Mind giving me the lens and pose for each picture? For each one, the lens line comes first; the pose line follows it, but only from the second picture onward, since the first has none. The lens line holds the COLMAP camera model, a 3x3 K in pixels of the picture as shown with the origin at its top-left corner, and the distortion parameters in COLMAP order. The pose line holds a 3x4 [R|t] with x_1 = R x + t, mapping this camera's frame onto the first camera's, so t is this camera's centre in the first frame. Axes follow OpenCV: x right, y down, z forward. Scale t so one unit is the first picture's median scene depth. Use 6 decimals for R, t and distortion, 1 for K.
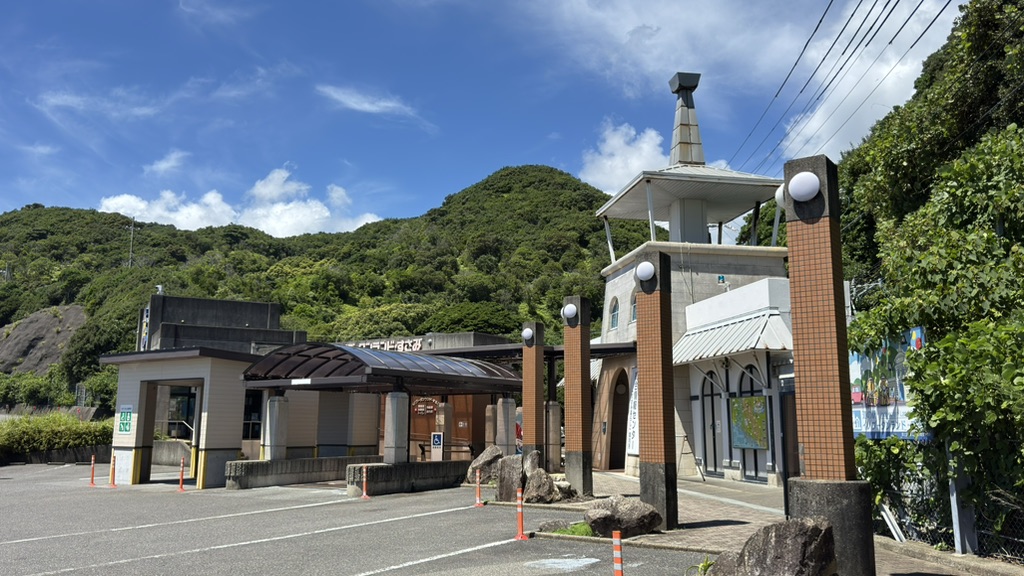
lens RADIAL K [[843.3, 0, 509.4], [0, 843.3, 268.6], [0, 0, 1]] dist [0.084187, -0.102326]
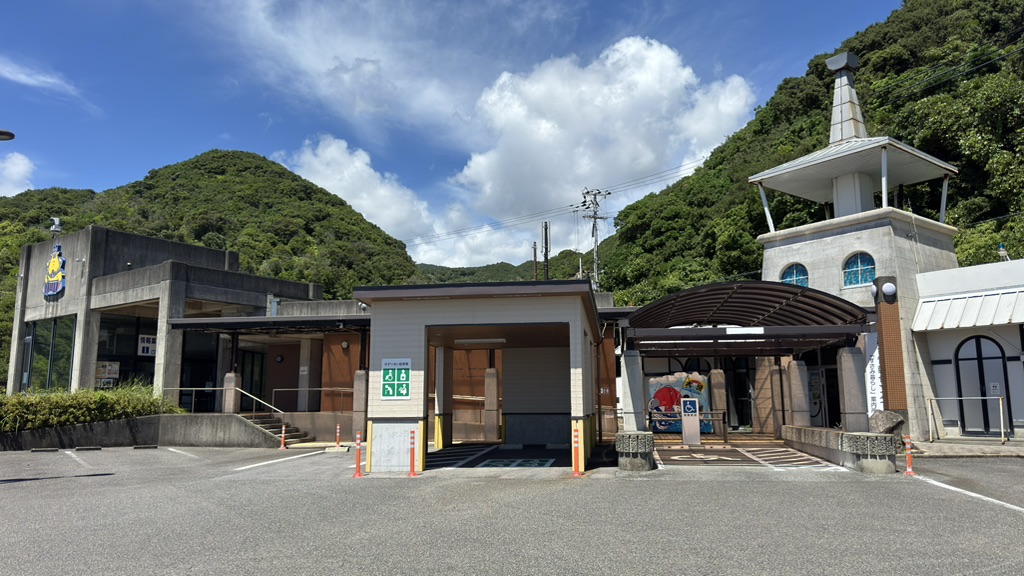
lens RADIAL K [[734.0, 0, 521.3], [0, 734.0, 285.5], [0, 0, 1]] dist [0.023919, -0.020904]
pose [[0.894979, 0.059784, 0.442084, -0.595614], [-0.071577, 0.997385, 0.010025, 0.080921], [-0.440328, -0.040615, 0.896918, 0.390805]]
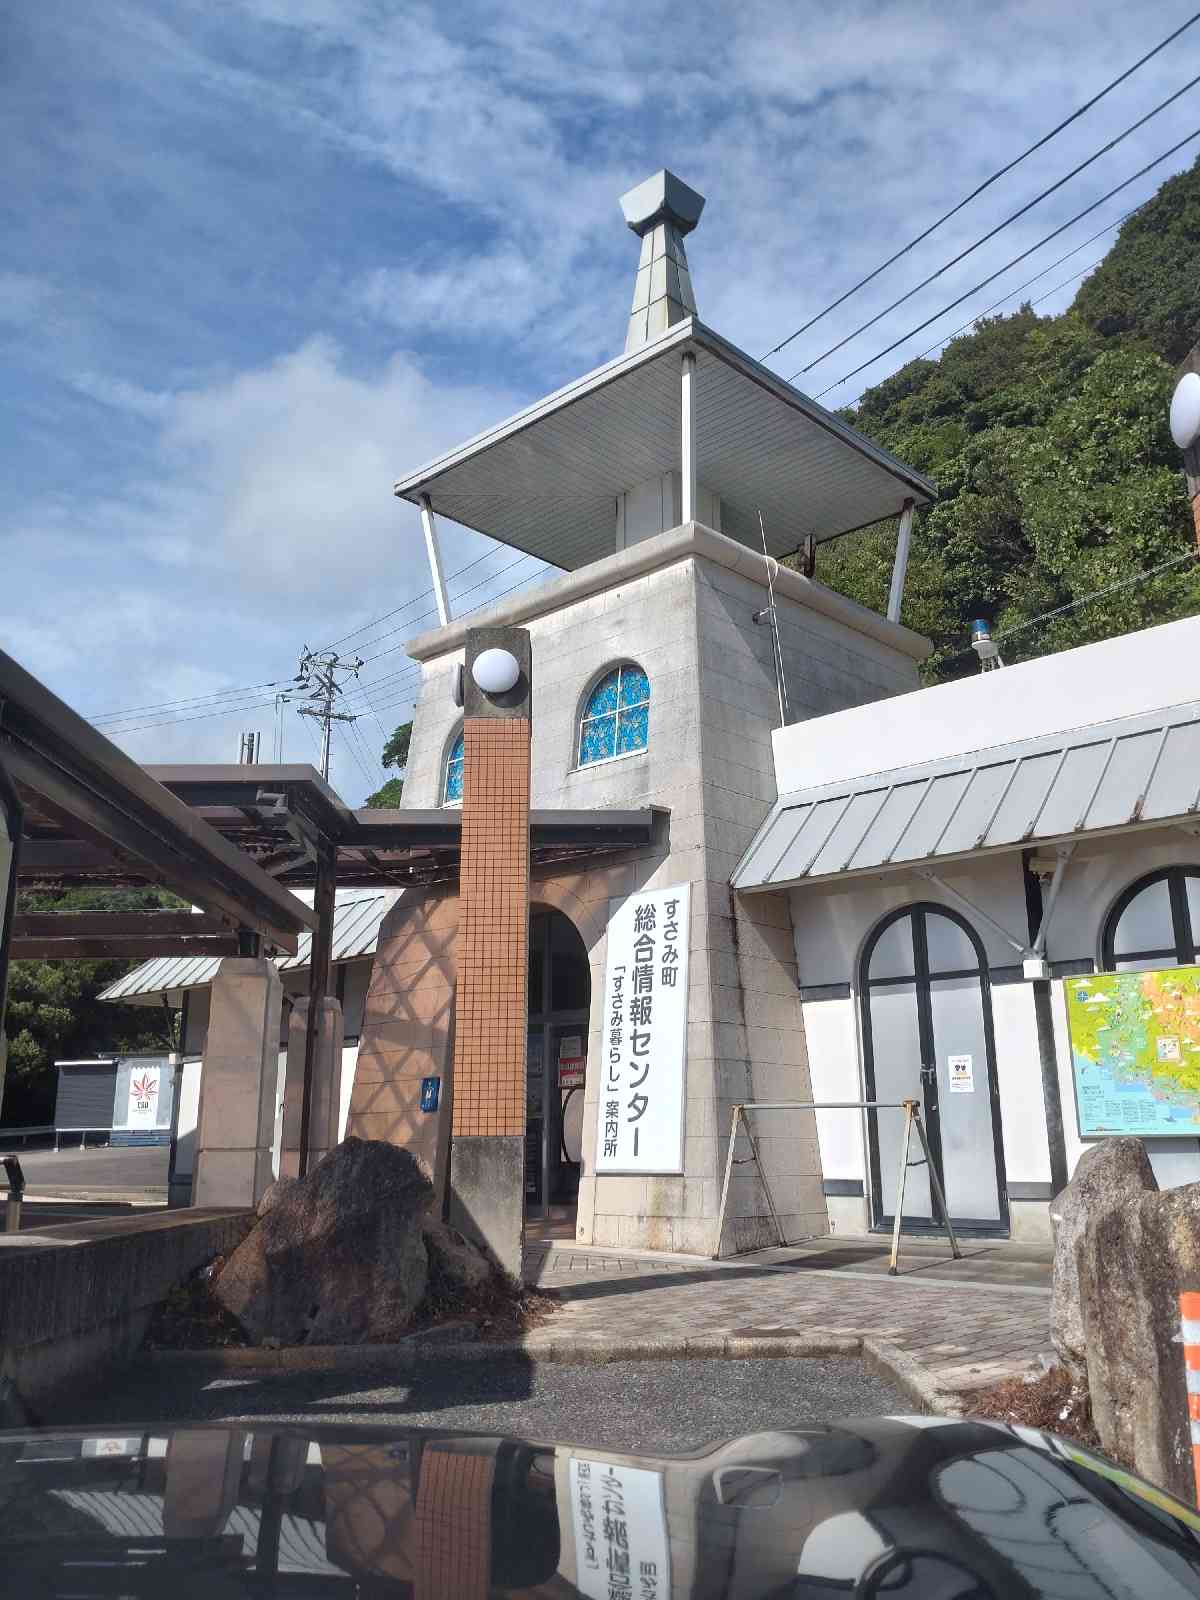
lens RADIAL K [[1328.6, 0, 605.9], [0, 1328.6, 770.1], [0, 0, 1]] dist [0.051848, -0.020660]
pose [[0.818528, 0.143816, 0.556173, -0.139019], [-0.096173, 0.988798, -0.114146, 0.125336], [-0.566359, 0.039943, 0.823190, 0.573150]]
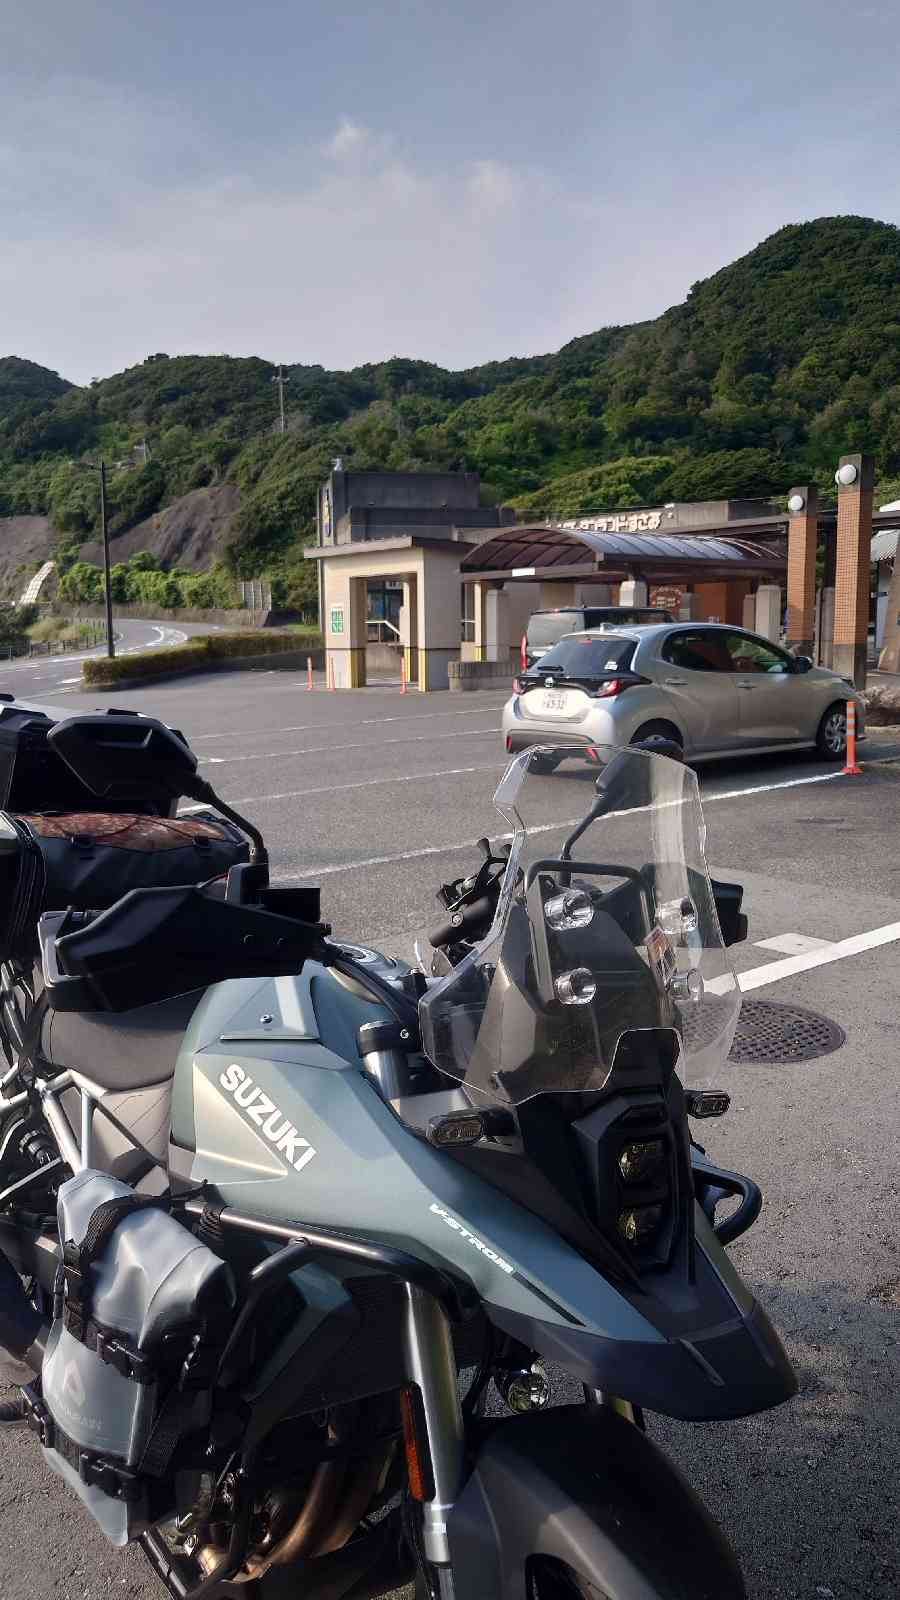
lens RADIAL K [[1146.9, 0, 458.3], [0, 1146.9, 790.6], [0, 0, 1]] dist [0.023919, -0.020904]
pose [[0.962442, 0.017875, -0.270900, 0.001698], [0.069232, 0.948682, 0.308561, -0.002803], [0.262513, -0.315726, 0.911813, -0.021480]]
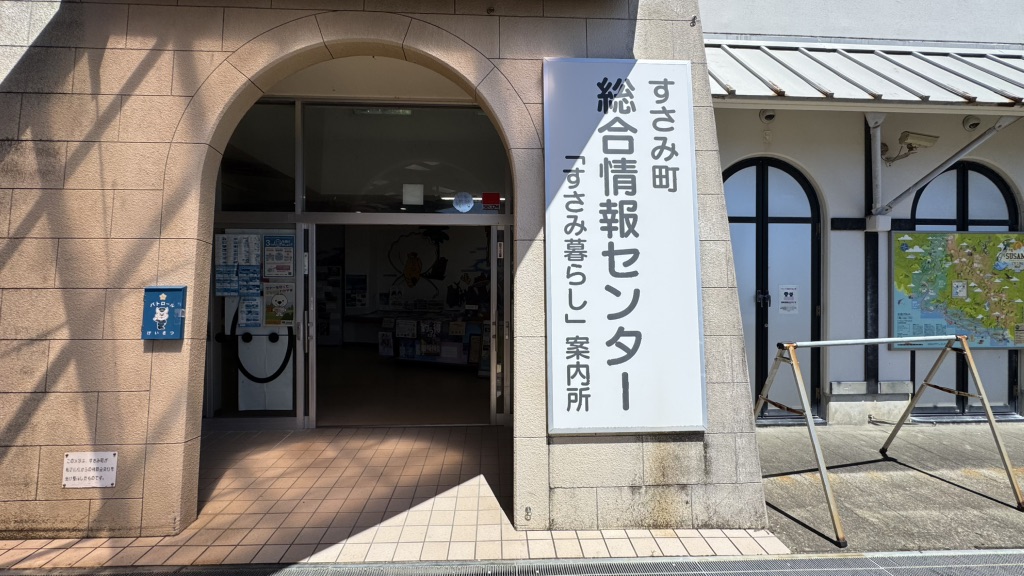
lens RADIAL K [[406.2, 0, 502.5], [0, 406.2, 287.8], [0, 0, 1]] dist [-0.000501, -0.000476]
pose [[0.151783, -0.018625, 0.988238, 0.033800], [-0.192091, 0.980204, 0.047977, 0.172854], [-0.969568, -0.197114, 0.145201, 0.965055]]
